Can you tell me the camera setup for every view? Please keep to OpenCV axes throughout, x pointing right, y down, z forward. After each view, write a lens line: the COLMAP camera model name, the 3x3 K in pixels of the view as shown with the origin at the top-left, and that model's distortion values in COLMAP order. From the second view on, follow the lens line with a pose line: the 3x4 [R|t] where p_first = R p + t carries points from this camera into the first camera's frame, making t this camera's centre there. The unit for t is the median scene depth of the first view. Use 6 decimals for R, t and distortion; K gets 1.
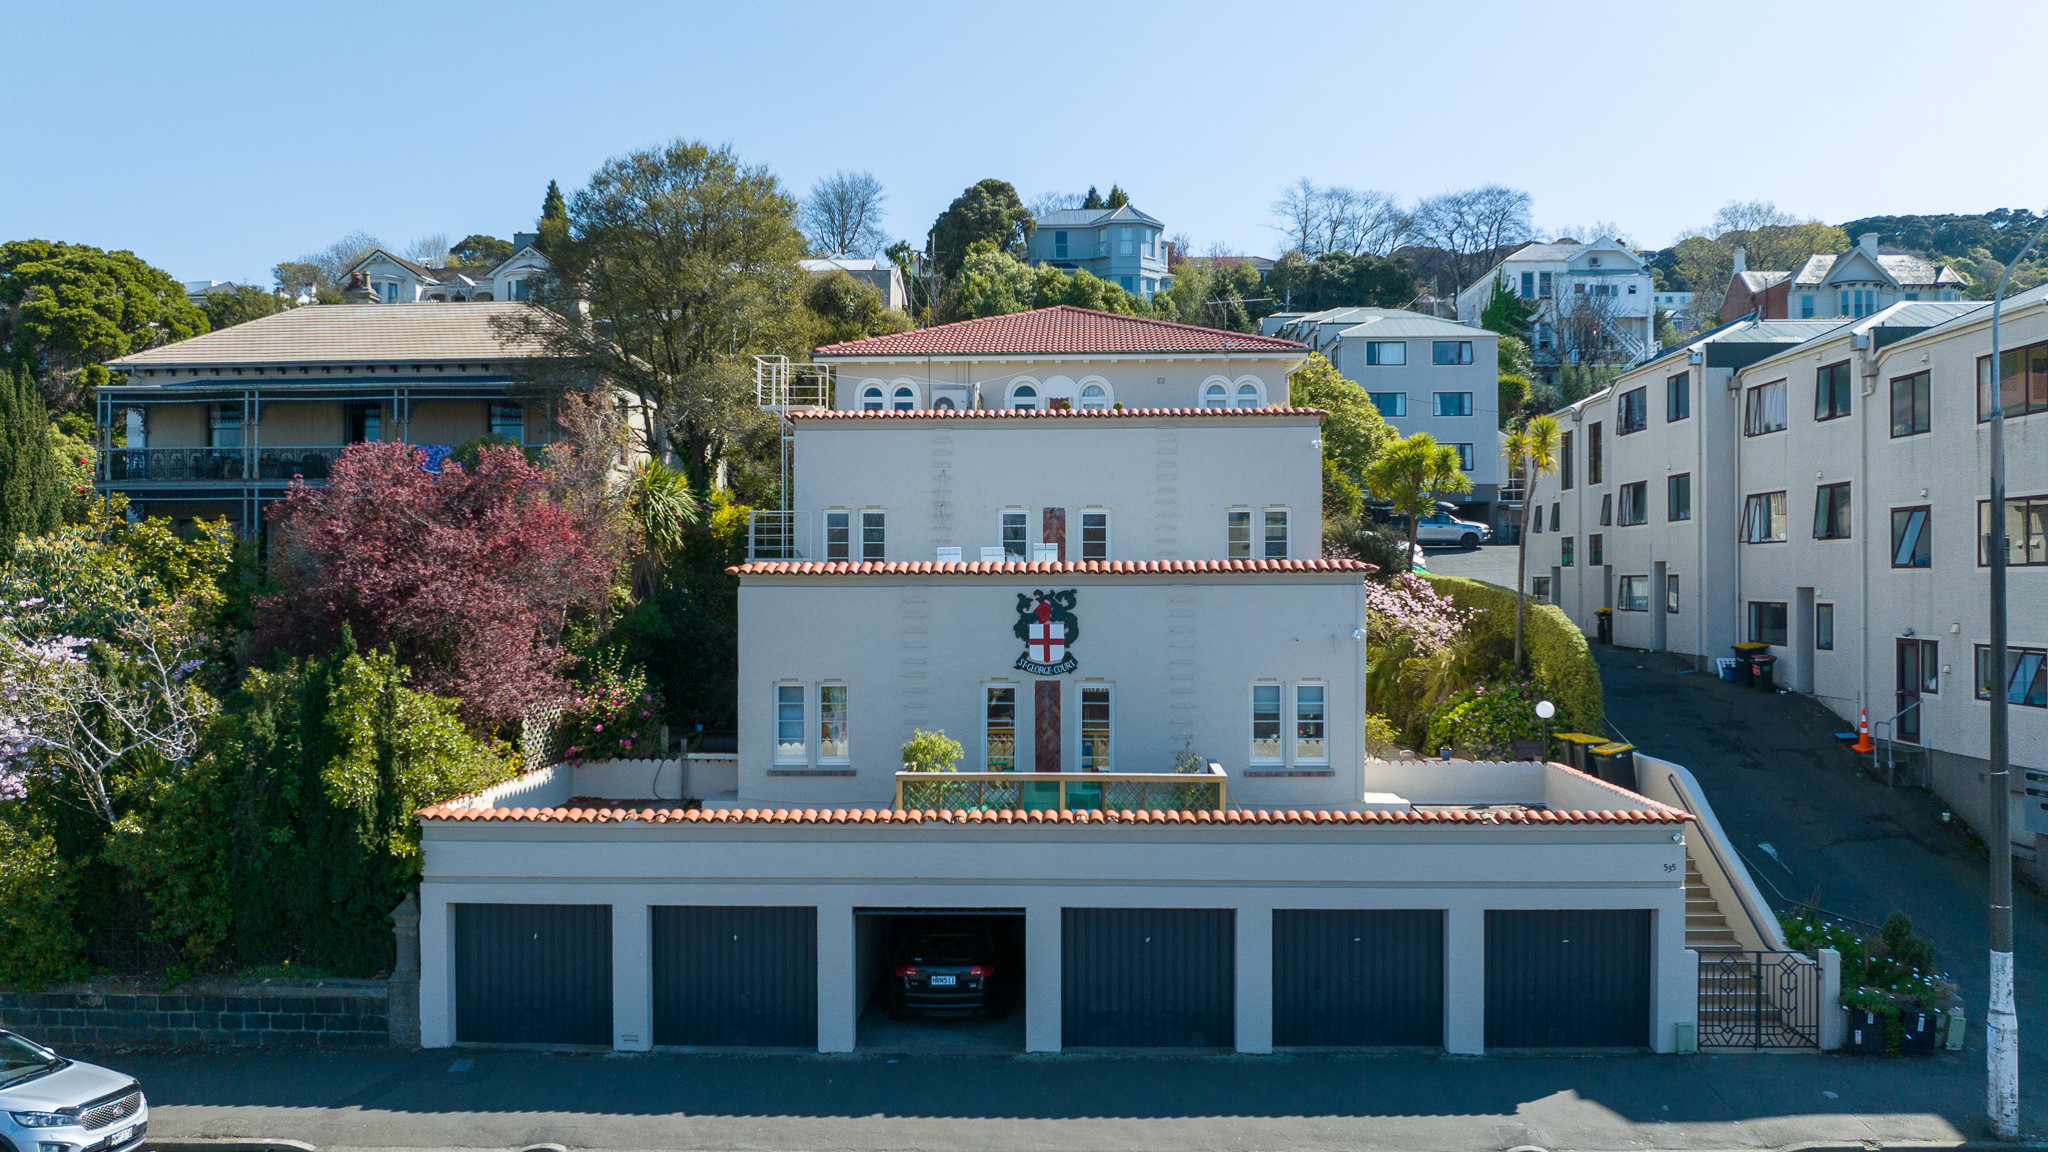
lens RADIAL K [[1444.3, 0, 1028.4], [0, 1444.3, 576.7], [0, 0, 1]] dist [-0.039564, 0.007197]
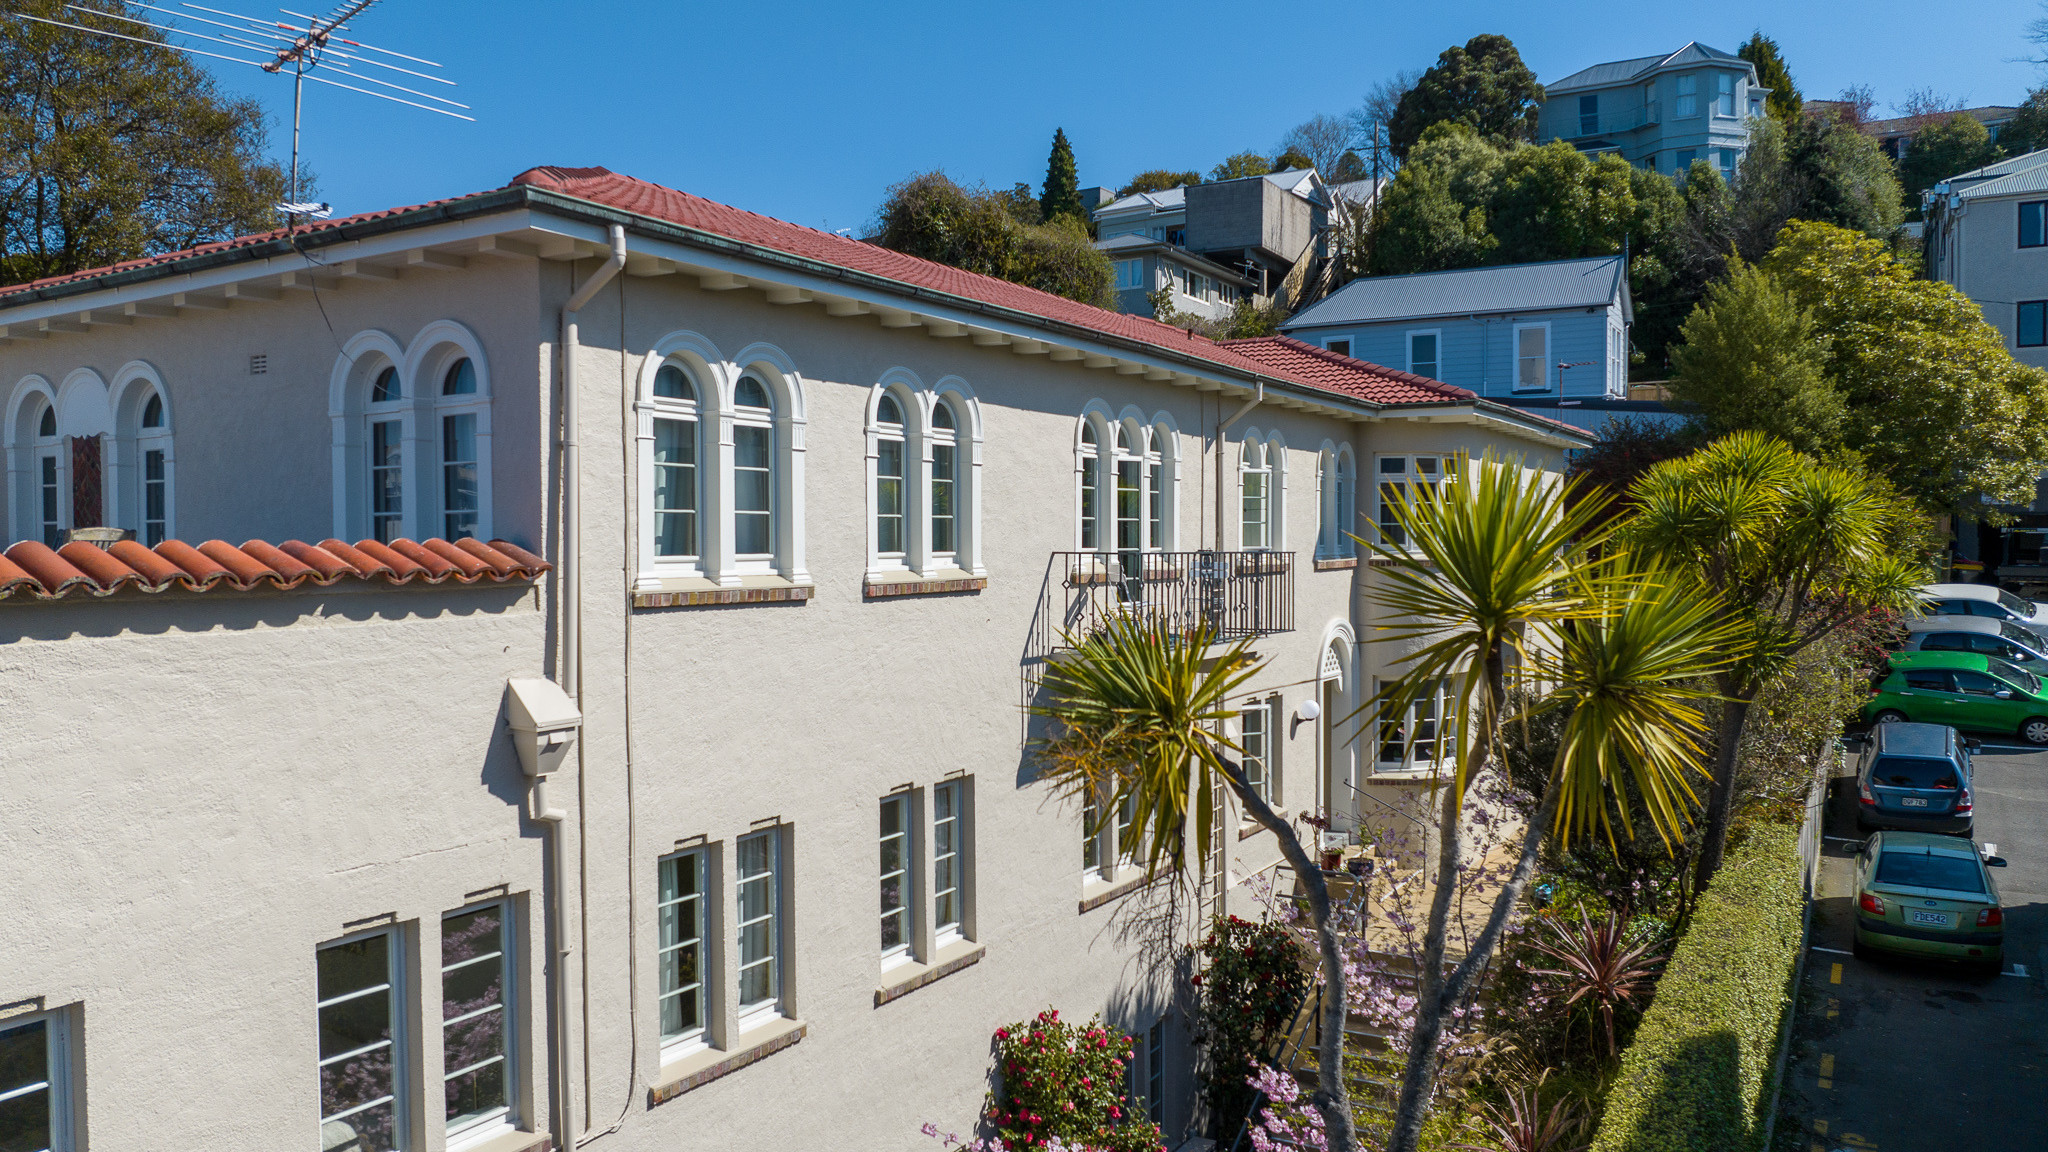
lens RADIAL K [[1444.3, 0, 1028.4], [0, 1444.3, 576.7], [0, 0, 1]] dist [-0.039564, 0.007197]
pose [[0.875843, 0.009483, -0.482503, 0.304675], [0.006096, 0.999510, 0.030710, -0.083032], [0.482558, -0.029839, 0.875356, 0.675239]]
